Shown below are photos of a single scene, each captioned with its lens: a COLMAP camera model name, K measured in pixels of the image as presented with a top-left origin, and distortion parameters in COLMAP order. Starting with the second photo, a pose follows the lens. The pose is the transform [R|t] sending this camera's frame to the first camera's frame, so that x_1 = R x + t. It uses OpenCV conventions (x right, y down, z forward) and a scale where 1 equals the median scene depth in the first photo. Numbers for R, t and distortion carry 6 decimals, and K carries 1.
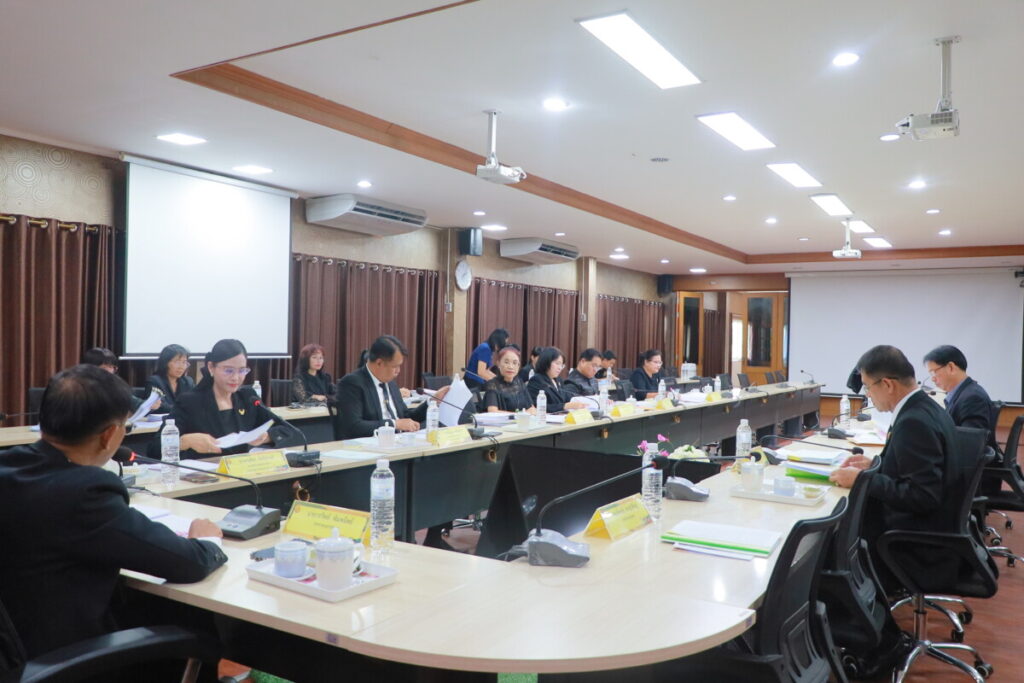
lens RADIAL K [[823.3, 0, 512.0], [0, 823.3, 341.5], [0, 0, 1]] dist [-0.001331, -0.000615]
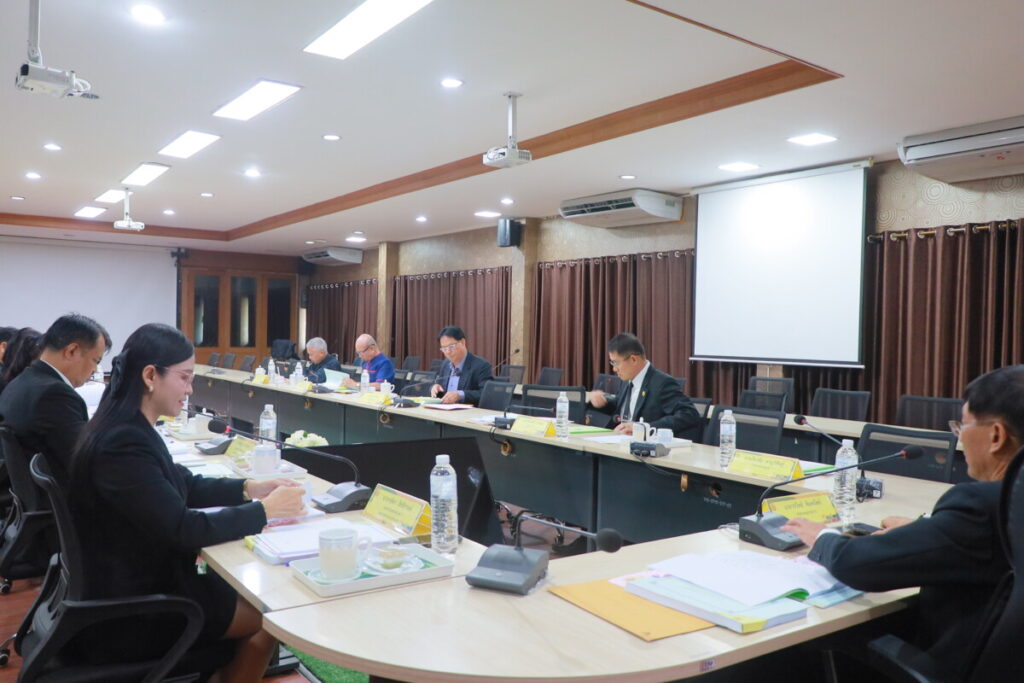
lens RADIAL K [[823.3, 0, 512.0], [0, 823.3, 341.5], [0, 0, 1]] dist [-0.001331, -0.000615]
pose [[-0.393440, -0.012702, -0.919262, 0.848321], [-0.025592, 0.999668, -0.002860, 0.014323], [0.918994, 0.022400, -0.393635, 1.368890]]
